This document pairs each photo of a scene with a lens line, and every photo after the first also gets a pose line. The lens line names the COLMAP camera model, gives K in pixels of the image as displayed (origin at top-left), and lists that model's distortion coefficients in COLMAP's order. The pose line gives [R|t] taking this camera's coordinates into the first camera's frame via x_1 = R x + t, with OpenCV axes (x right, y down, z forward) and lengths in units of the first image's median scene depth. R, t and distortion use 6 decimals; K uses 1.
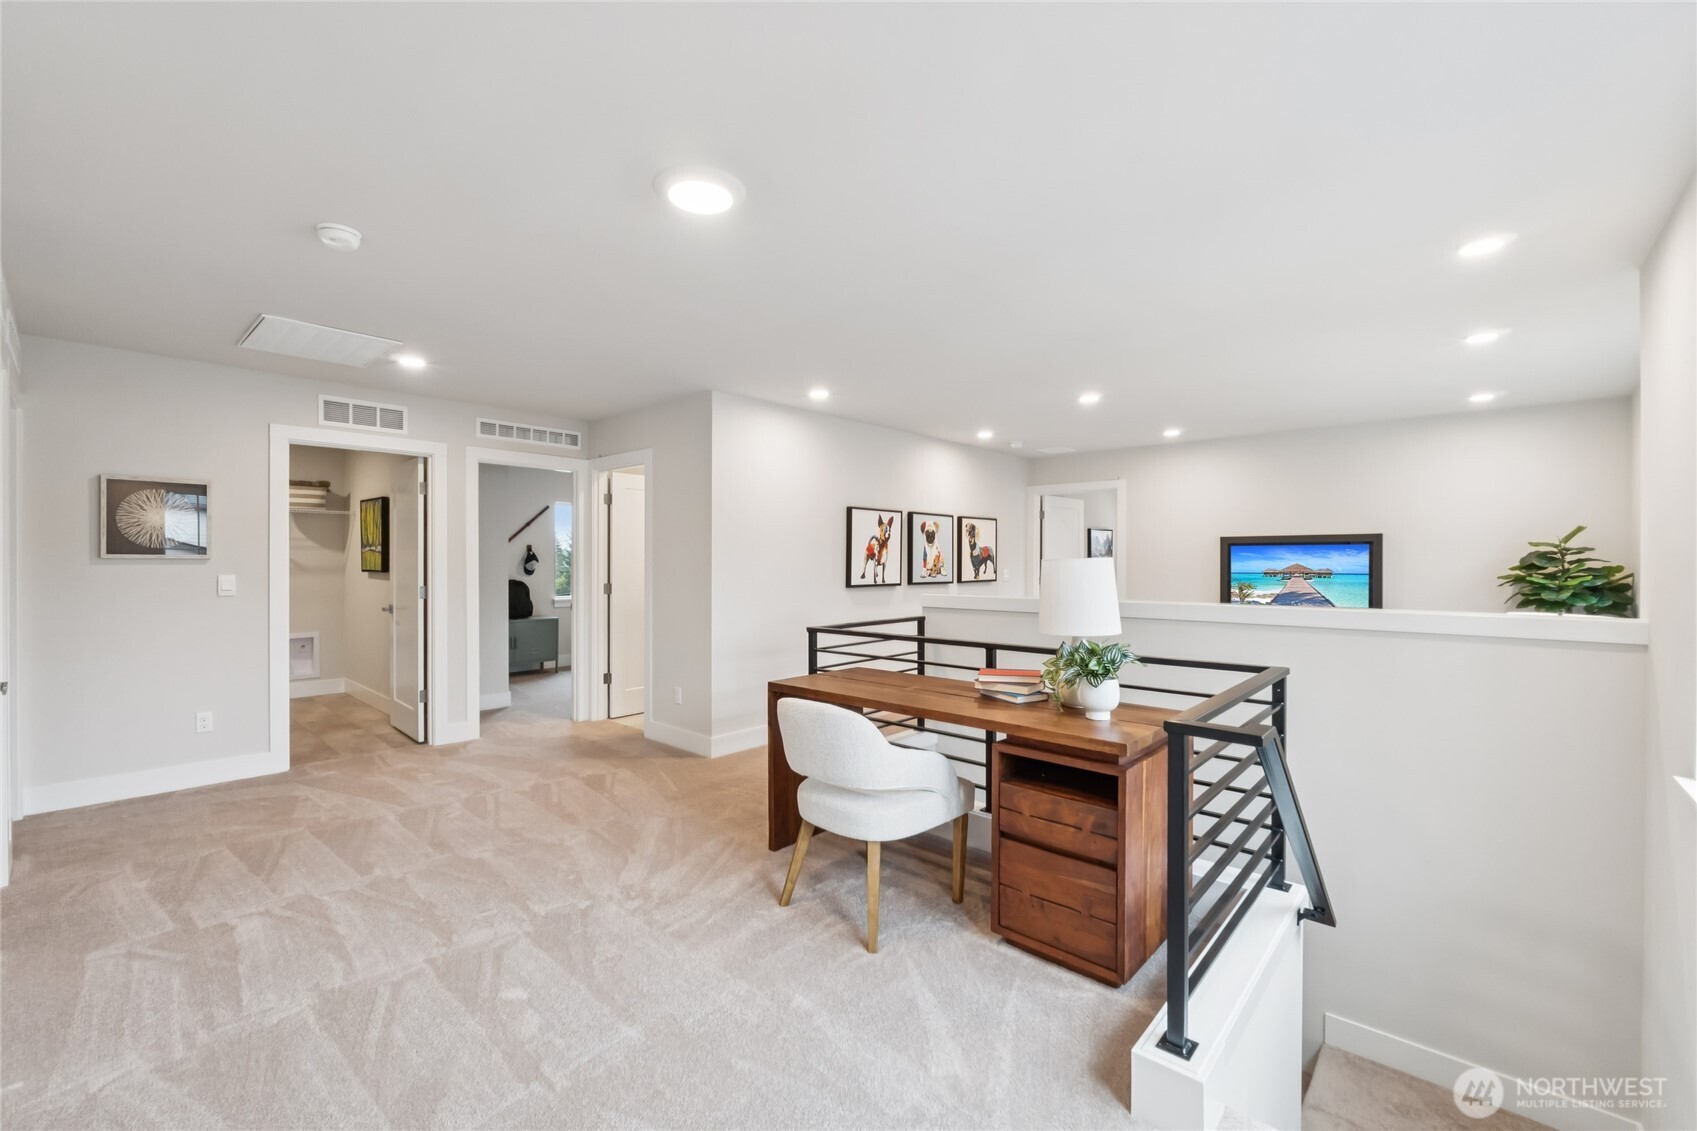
lens RADIAL K [[714.8, 0, 851.9], [0, 714.8, 567.8], [0, 0, 1]] dist [-0.011123, -0.000028]
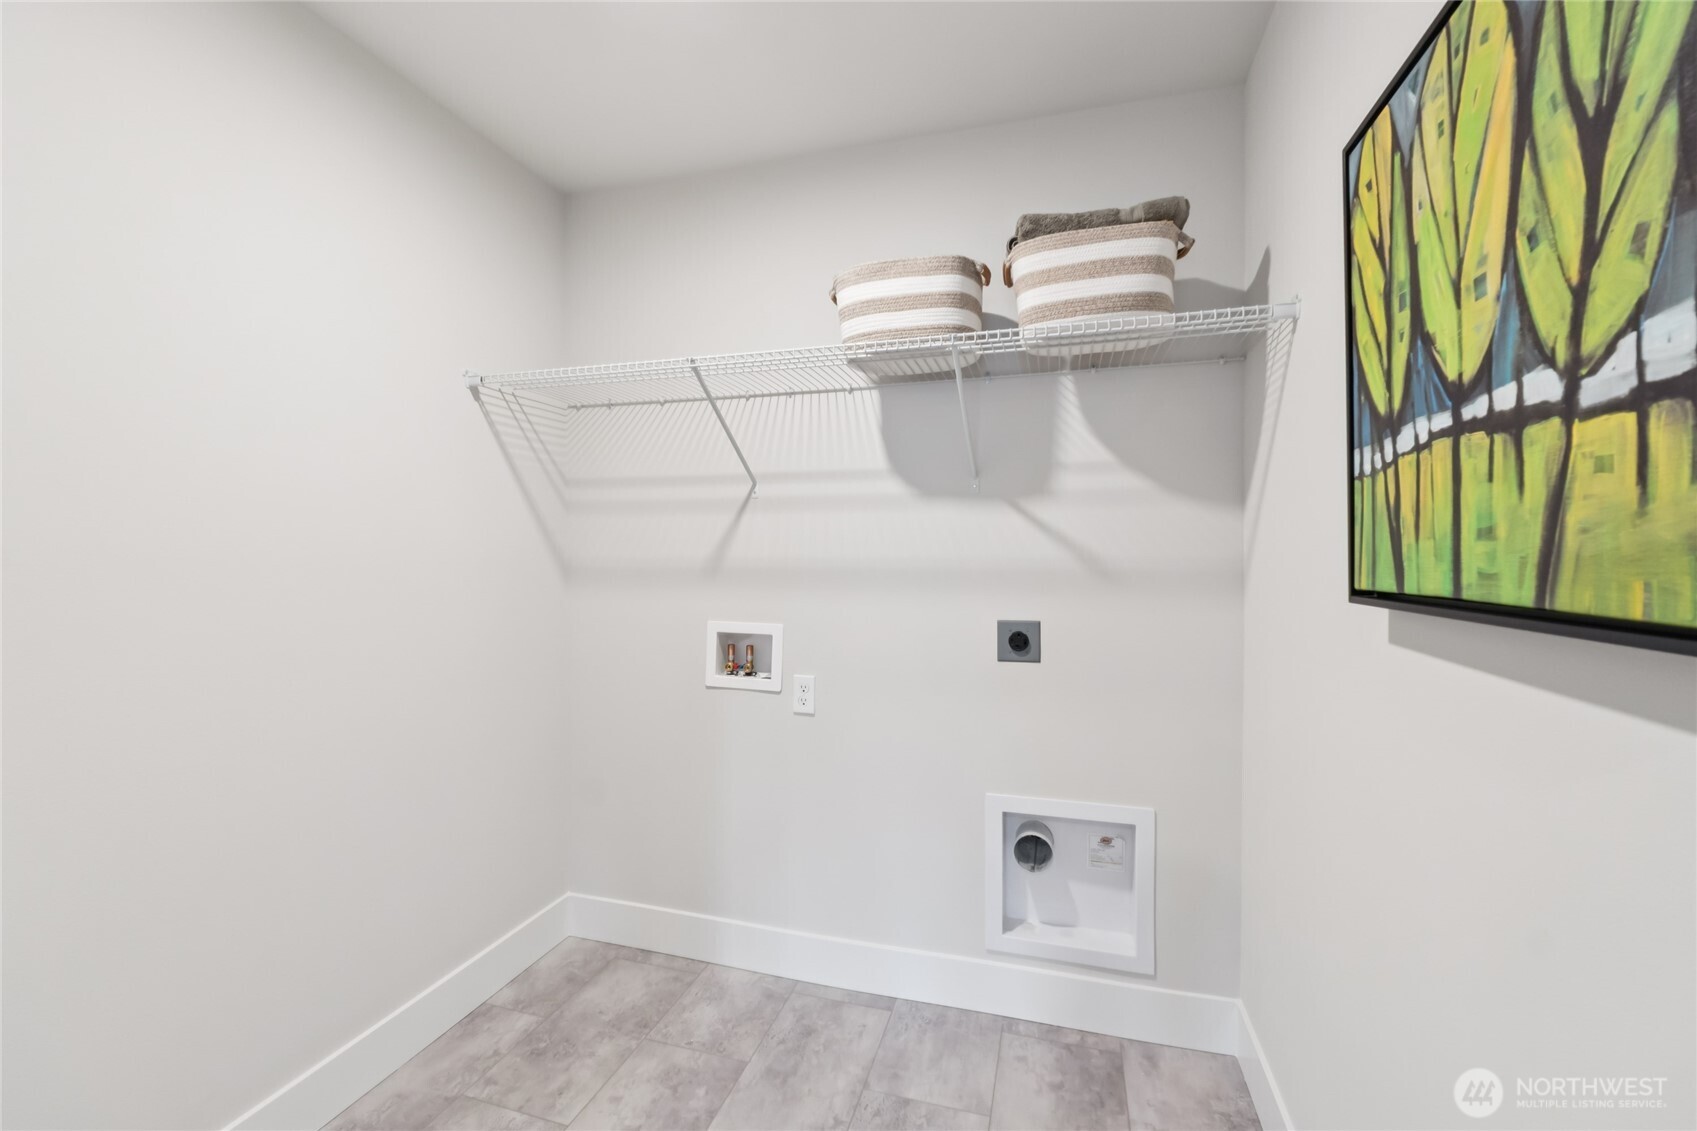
lens RADIAL K [[714.8, 0, 851.9], [0, 714.8, 567.8], [0, 0, 1]] dist [-0.011123, -0.000028]
pose [[0.438935, 0.011558, -0.898445, -0.579504], [-0.000122, 0.999918, 0.012804, -0.004292], [0.898519, -0.005510, 0.438900, 0.808344]]
